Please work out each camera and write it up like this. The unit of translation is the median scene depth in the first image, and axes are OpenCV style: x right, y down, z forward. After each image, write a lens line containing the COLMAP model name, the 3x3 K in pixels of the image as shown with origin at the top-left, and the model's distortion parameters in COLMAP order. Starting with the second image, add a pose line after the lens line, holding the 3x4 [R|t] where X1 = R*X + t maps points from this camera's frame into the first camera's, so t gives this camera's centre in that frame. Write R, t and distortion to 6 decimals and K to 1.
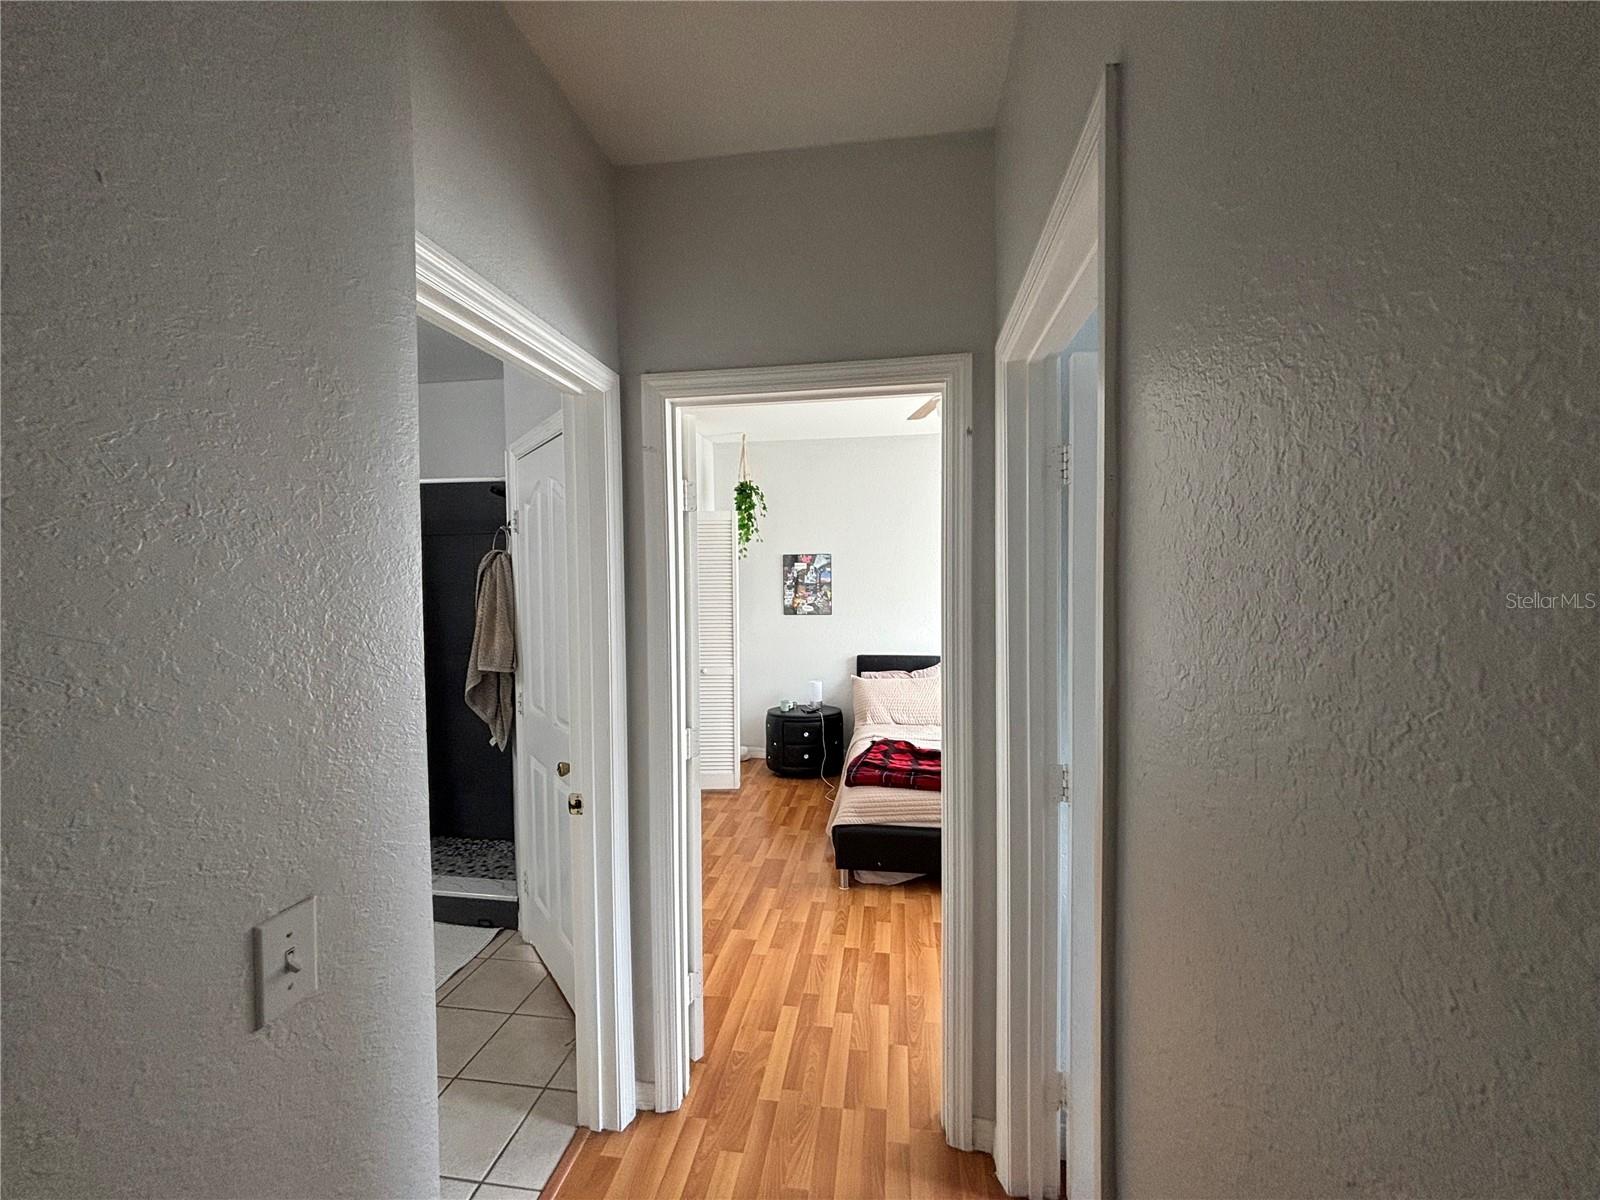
lens RADIAL K [[647.5, 0, 798.8], [0, 647.5, 588.5], [0, 0, 1]] dist [-0.003327, -0.000432]
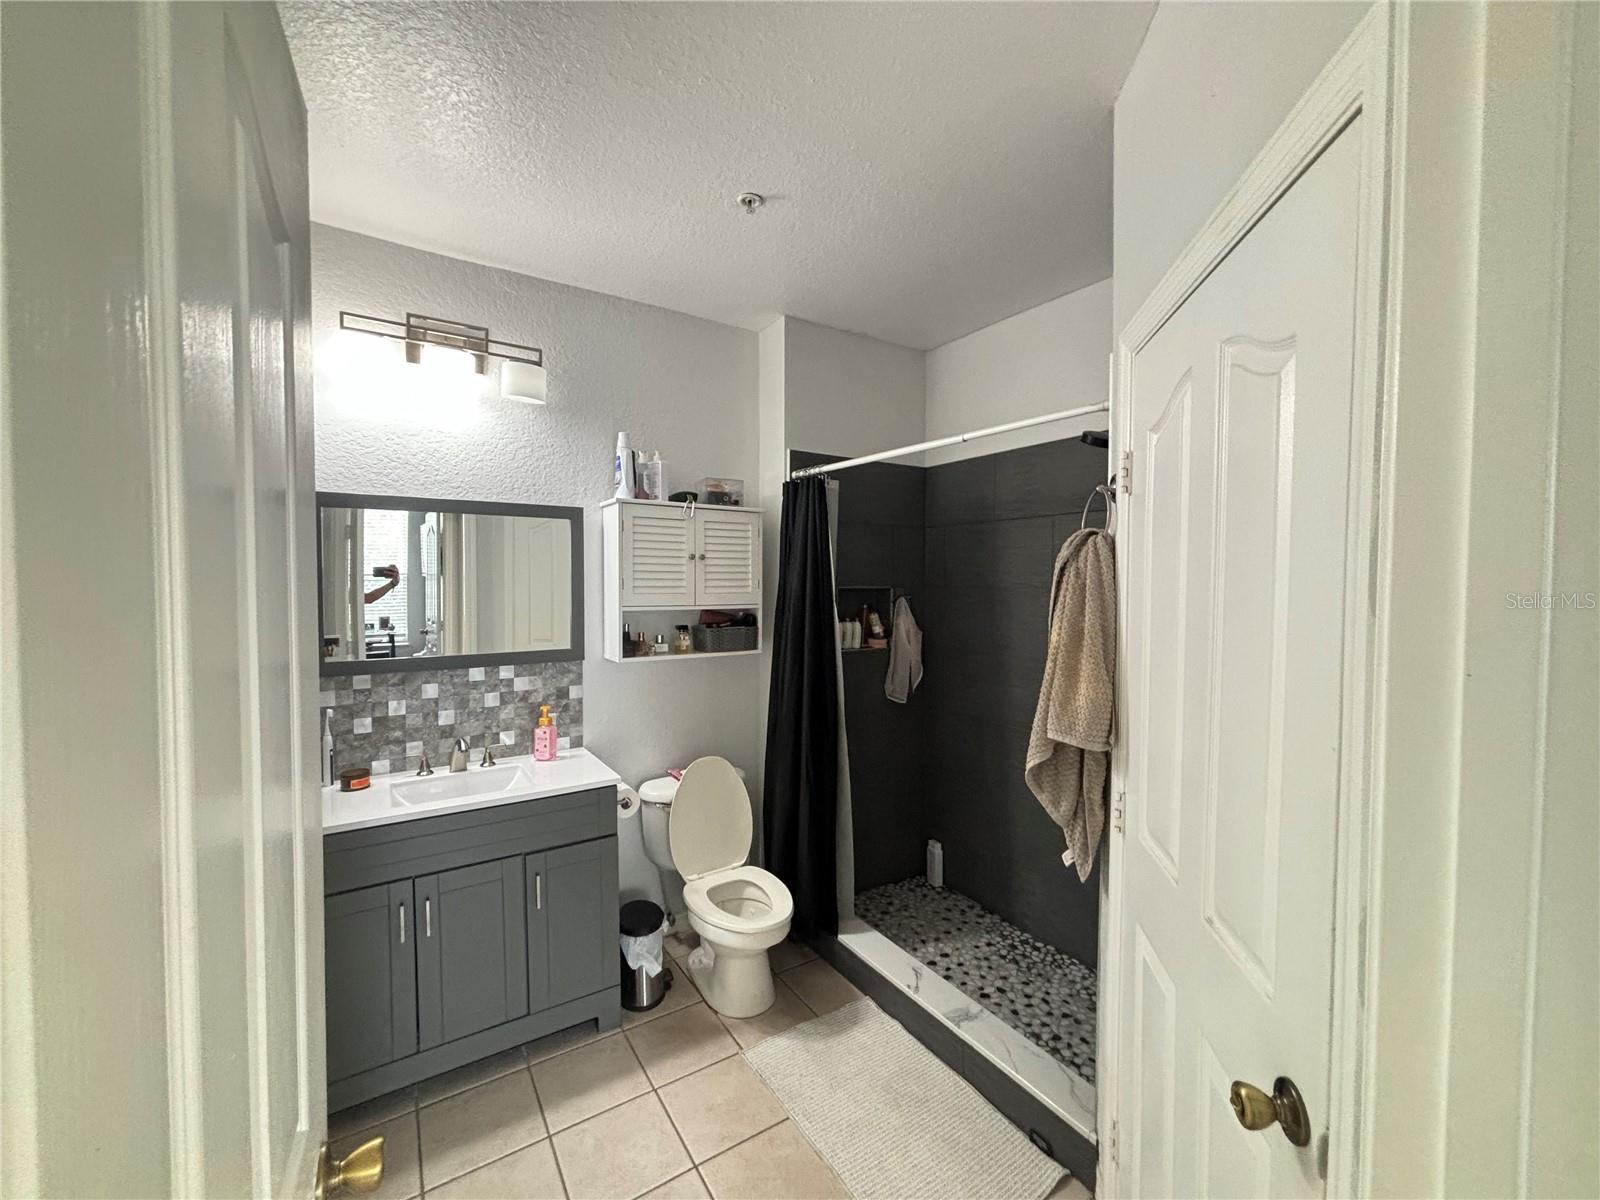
lens RADIAL K [[647.5, 0, 796.6], [0, 647.5, 593.3], [0, 0, 1]] dist [-0.003327, -0.000432]
pose [[0.660443, 0.040176, -0.749801, -0.209663], [-0.033139, 0.999154, 0.024348, -0.008200], [0.750145, 0.008767, 0.661216, 0.435743]]
